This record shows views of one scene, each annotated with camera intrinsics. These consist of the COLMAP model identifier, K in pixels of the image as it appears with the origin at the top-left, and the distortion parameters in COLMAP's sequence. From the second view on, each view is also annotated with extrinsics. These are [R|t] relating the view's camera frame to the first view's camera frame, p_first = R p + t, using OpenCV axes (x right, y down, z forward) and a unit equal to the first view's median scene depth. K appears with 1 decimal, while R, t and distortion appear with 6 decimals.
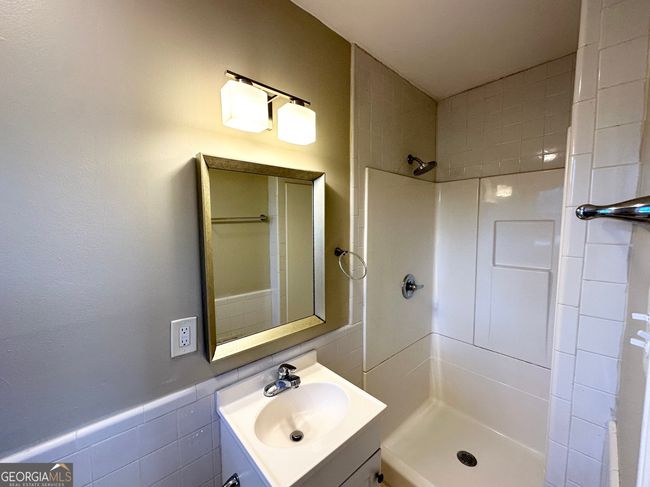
lens RADIAL K [[259.7, 0, 326.4], [0, 259.7, 242.7], [0, 0, 1]] dist [-0.005492, 0.001426]
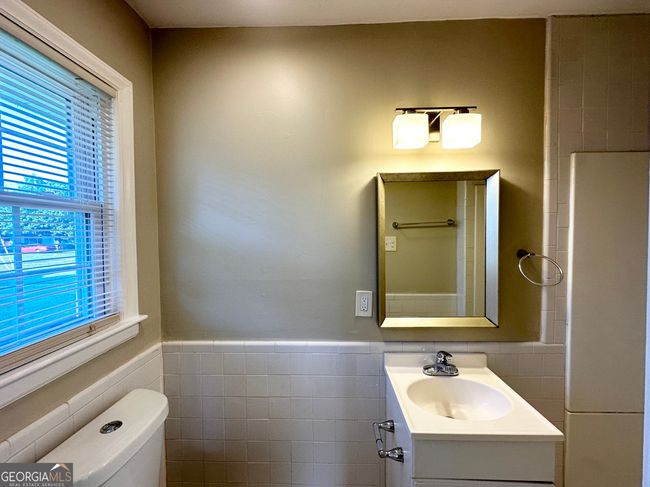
lens RADIAL K [[259.7, 0, 324.9], [0, 259.7, 241.6], [0, 0, 1]] dist [-0.005492, 0.001426]
pose [[0.718041, 0.014022, -0.695860, 0.201203], [-0.046630, 0.998520, -0.027995, 0.055361], [0.694437, 0.052549, 0.717632, -0.128907]]
